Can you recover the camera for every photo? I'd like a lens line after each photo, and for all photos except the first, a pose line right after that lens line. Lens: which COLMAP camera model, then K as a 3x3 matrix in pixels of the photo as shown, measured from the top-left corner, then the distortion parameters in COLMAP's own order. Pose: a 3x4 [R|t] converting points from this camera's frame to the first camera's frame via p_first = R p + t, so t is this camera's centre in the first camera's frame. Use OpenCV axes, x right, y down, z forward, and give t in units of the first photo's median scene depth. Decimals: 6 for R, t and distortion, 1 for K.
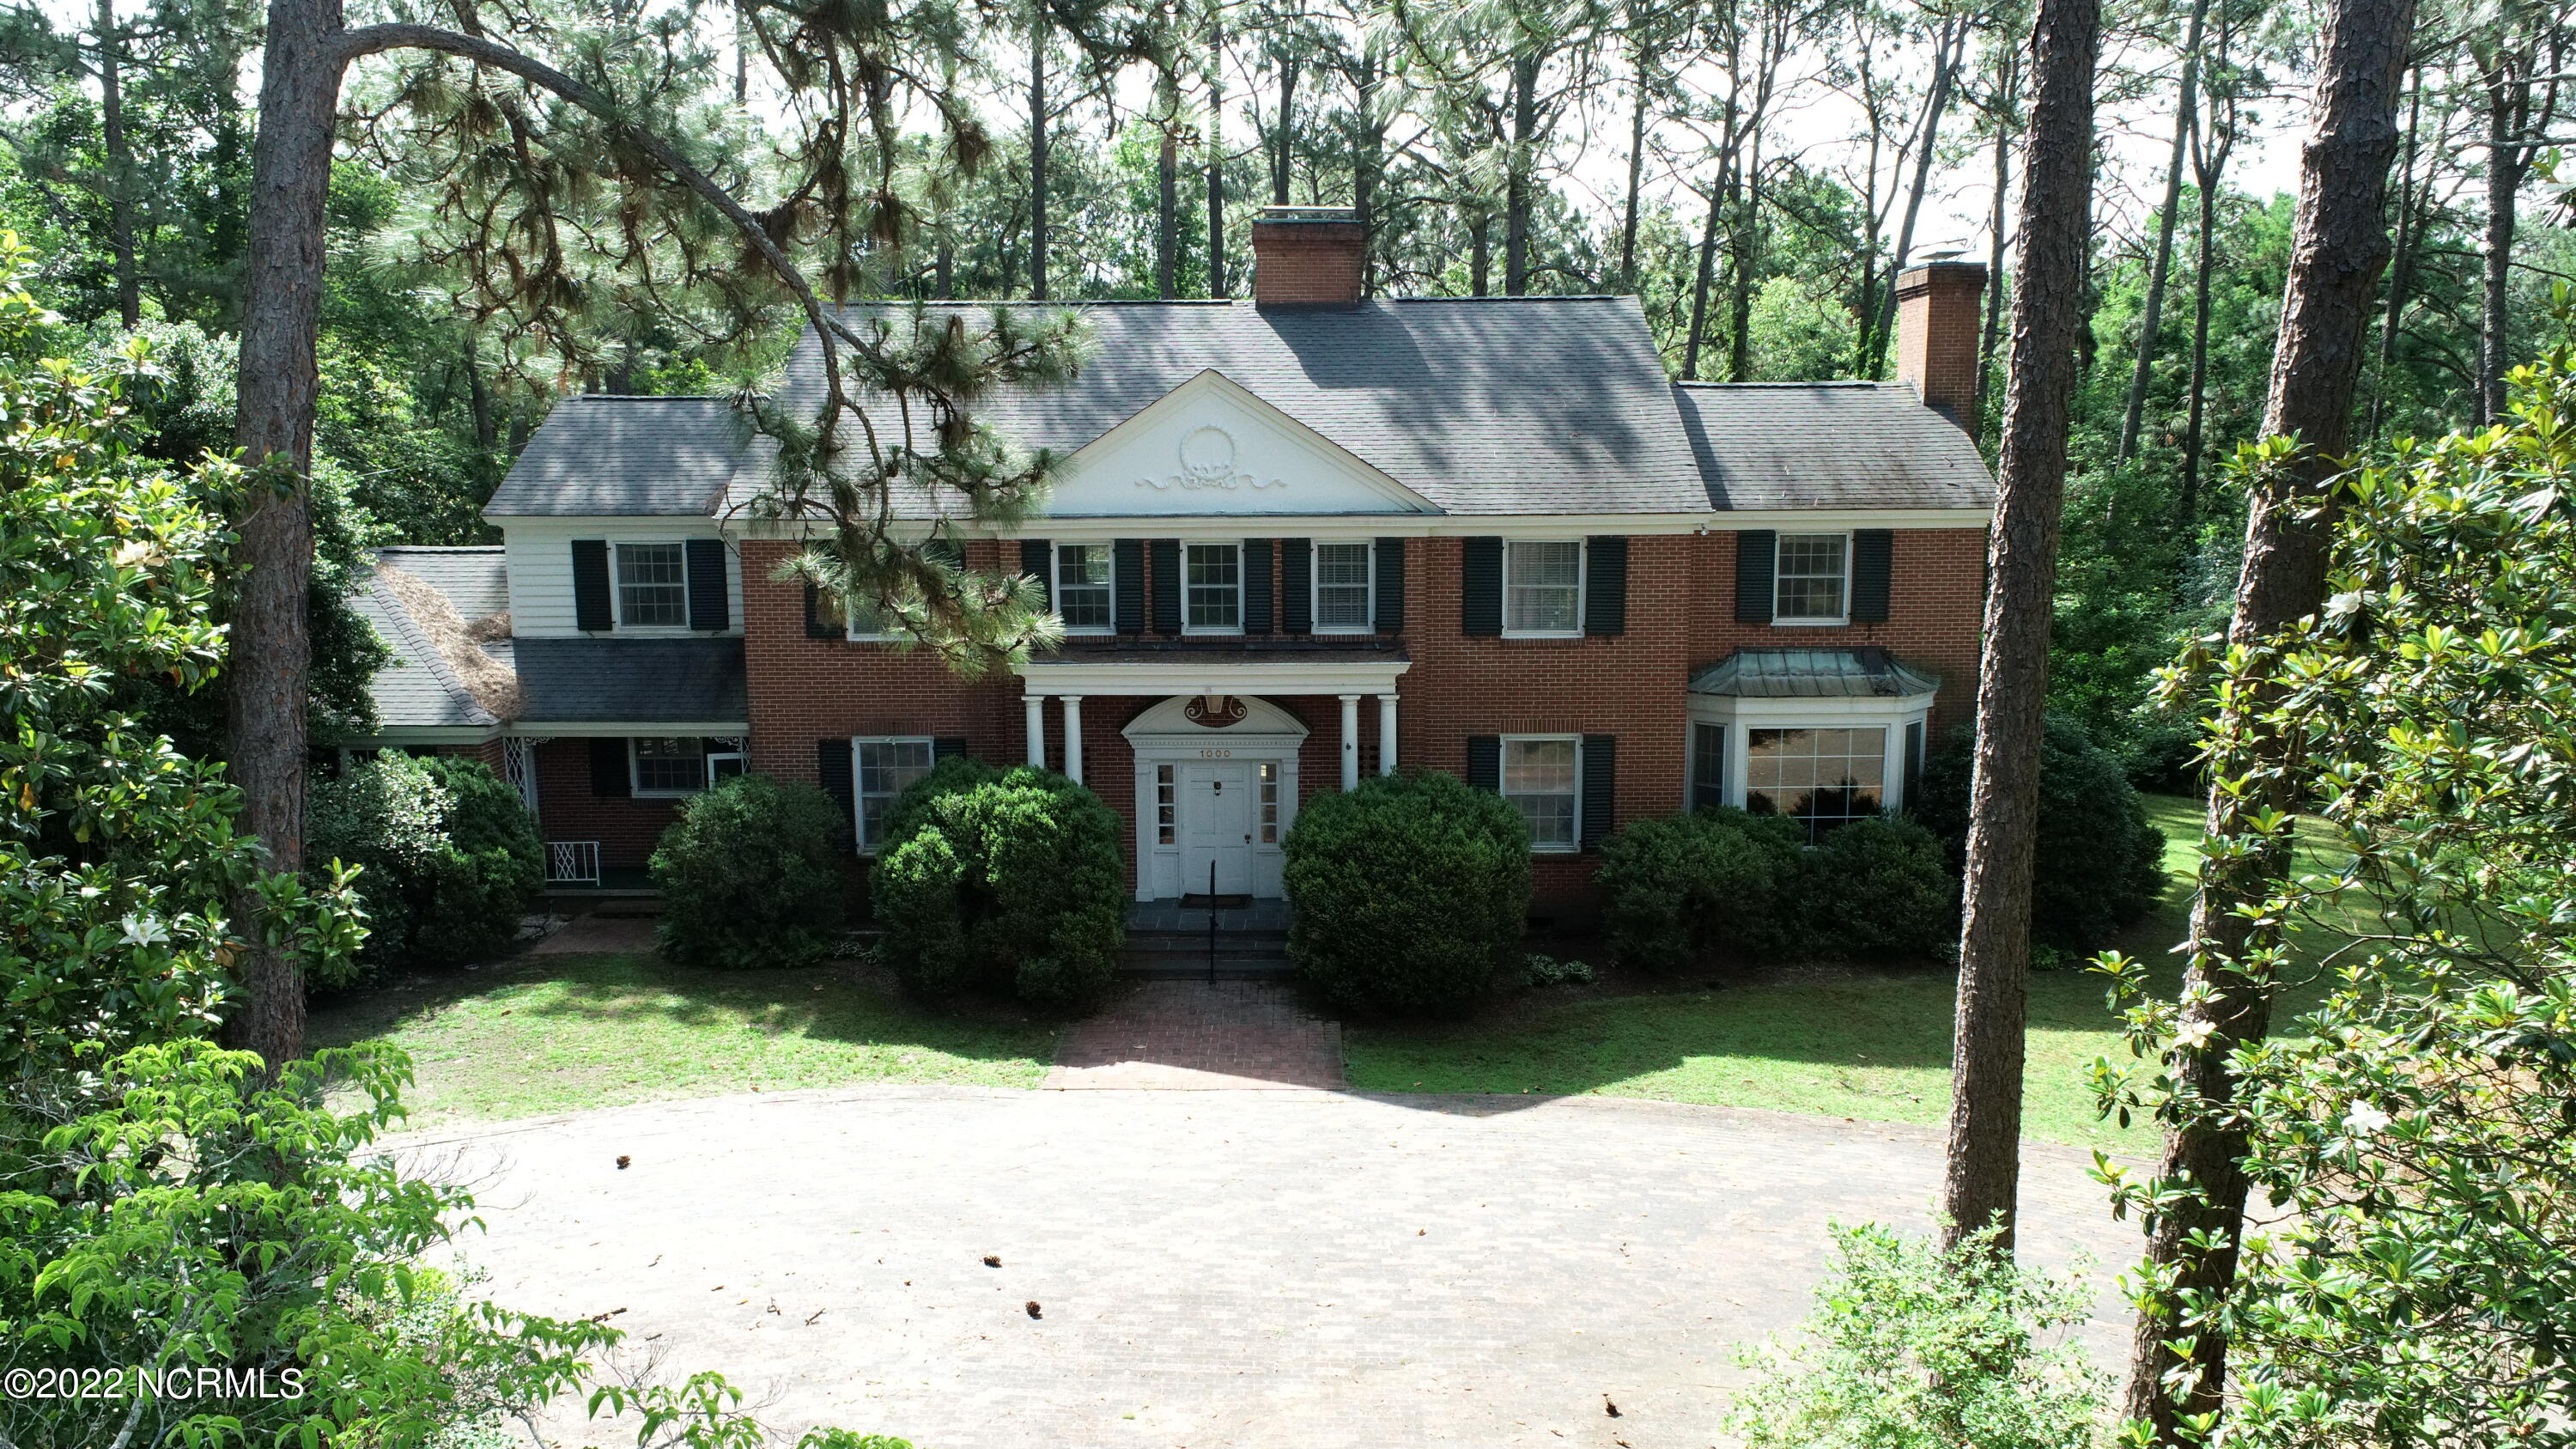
lens RADIAL K [[1747.9, 0, 1288.0], [0, 1747.9, 724.5], [0, 0, 1]] dist [-0.010973, -0.003311]
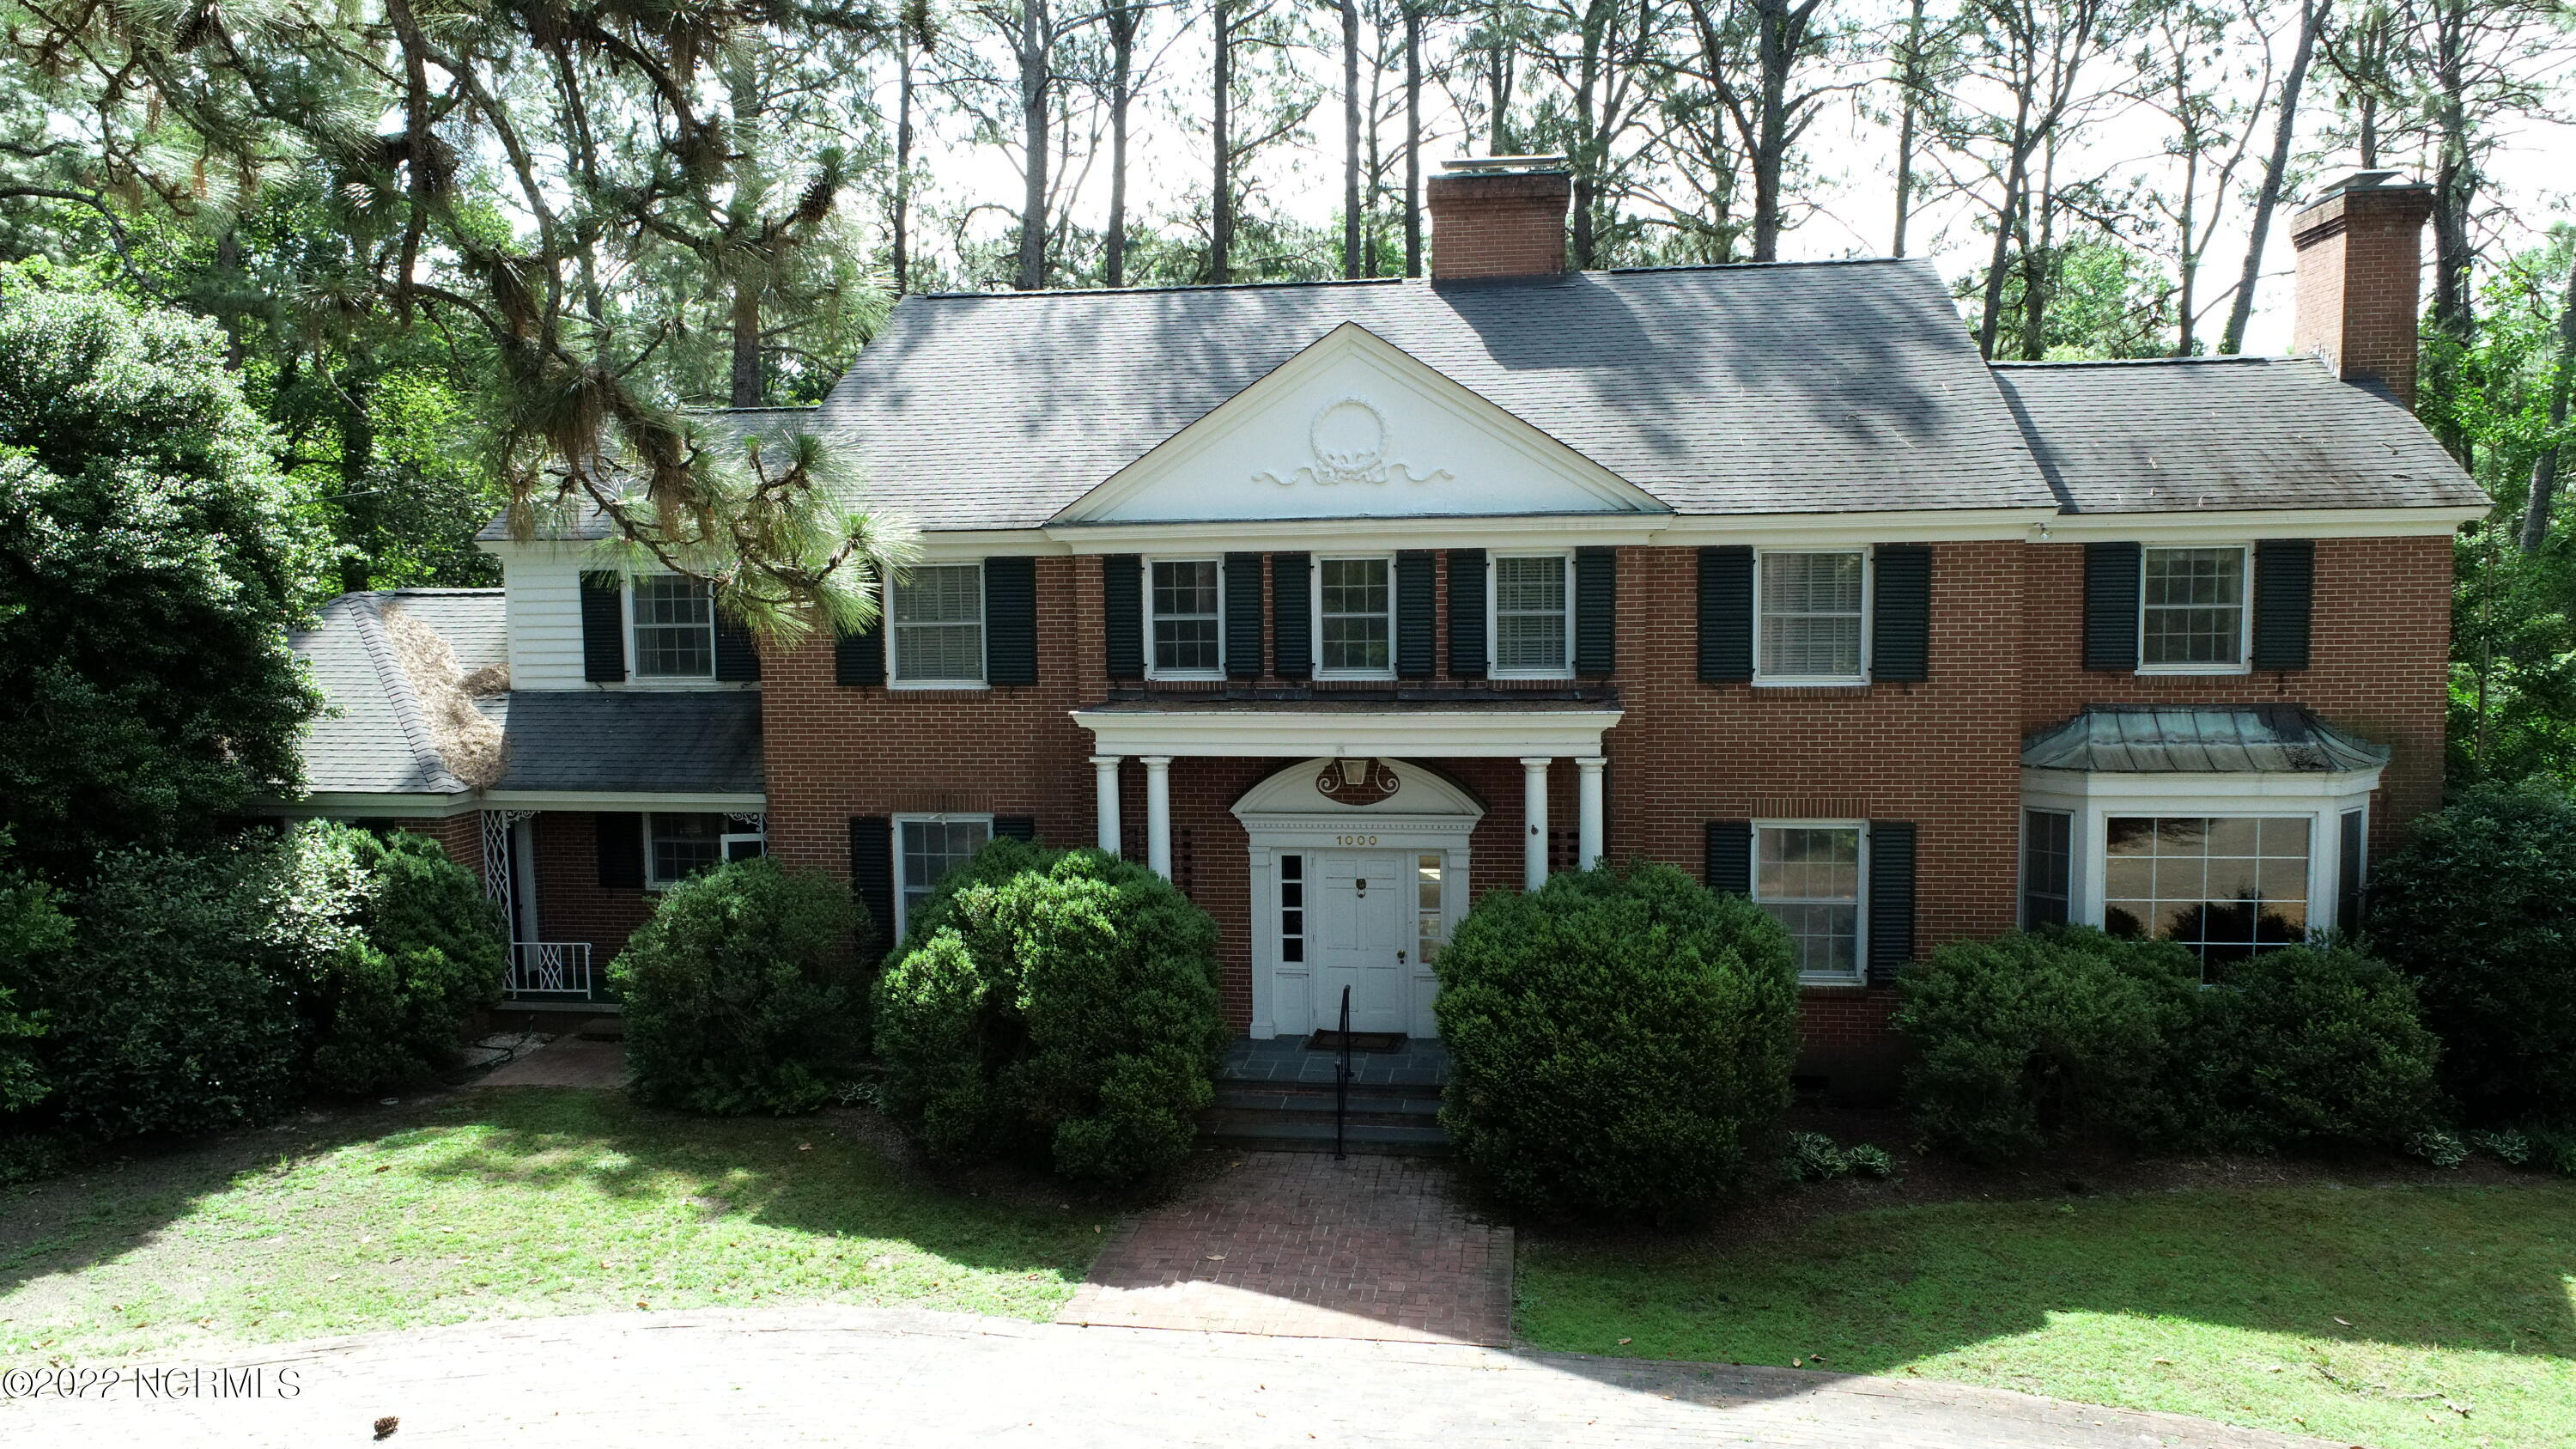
lens RADIAL K [[1747.9, 0, 1288.0], [0, 1747.9, 724.5], [0, 0, 1]] dist [-0.010973, -0.003311]
pose [[0.990821, 0.003487, -0.135135, 0.030955], [-0.012850, 0.997570, -0.068477, 0.019793], [0.134568, 0.069585, 0.988458, 0.274553]]
